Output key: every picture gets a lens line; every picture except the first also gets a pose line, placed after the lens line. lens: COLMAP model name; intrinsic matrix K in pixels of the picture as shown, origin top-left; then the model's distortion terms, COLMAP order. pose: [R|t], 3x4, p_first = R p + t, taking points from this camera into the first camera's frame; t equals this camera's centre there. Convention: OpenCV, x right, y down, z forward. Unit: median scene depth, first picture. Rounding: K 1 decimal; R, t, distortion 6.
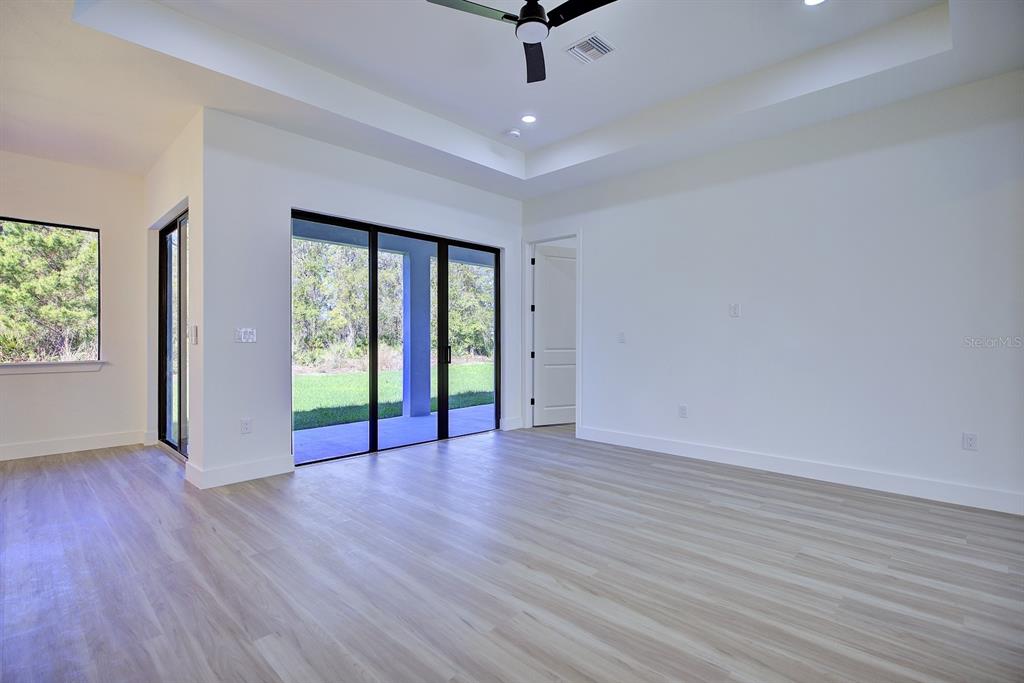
lens RADIAL K [[477.3, 0, 512.0], [0, 477.3, 341.5], [0, 0, 1]] dist [-0.000191, 0.000083]
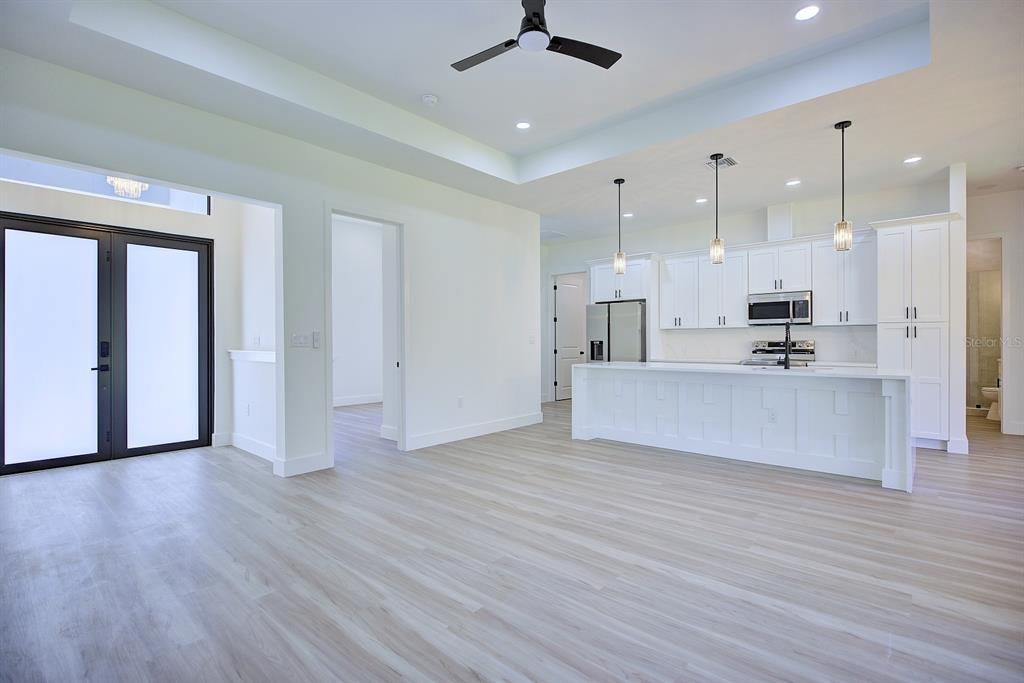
lens RADIAL K [[477.3, 0, 512.0], [0, 477.3, 341.5], [0, 0, 1]] dist [-0.000191, 0.000083]
pose [[-0.999383, 0.004754, -0.034789, 0.136647], [0.004524, 0.999967, 0.006684, -0.012984], [0.034820, 0.006523, -0.999372, 2.155424]]
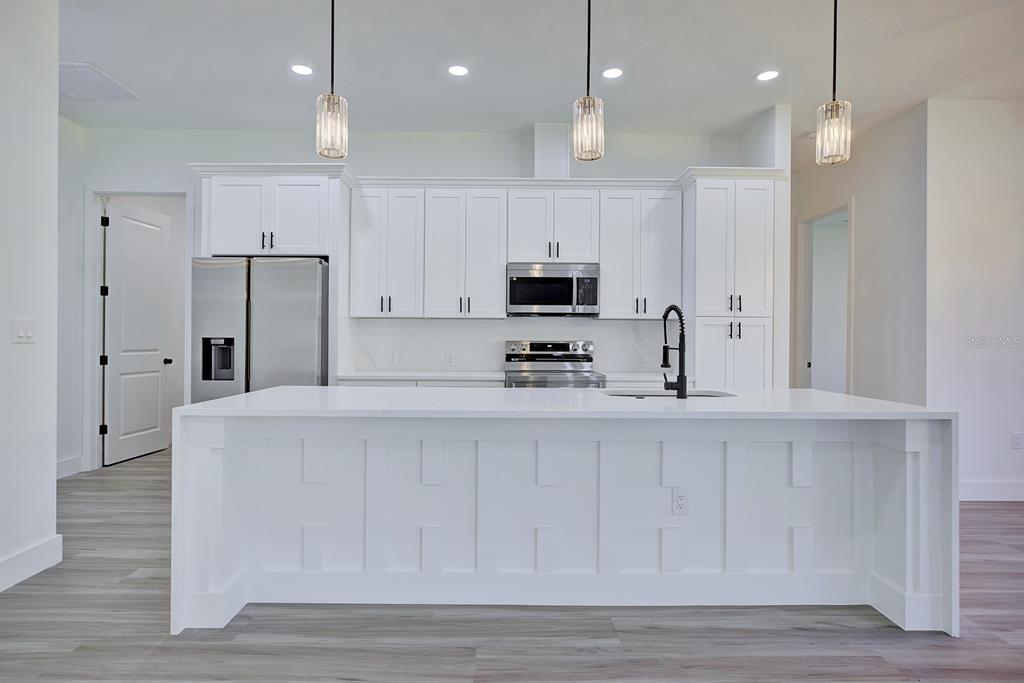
lens RADIAL K [[554.6, 0, 512.0], [0, 554.6, 341.5], [0, 0, 1]] dist [0.000561, 0.001318]
pose [[-0.718480, -0.002117, -0.695544, 0.040859], [-0.010610, 0.999912, 0.007917, -0.007257], [0.695466, 0.013068, -0.718440, 1.267772]]
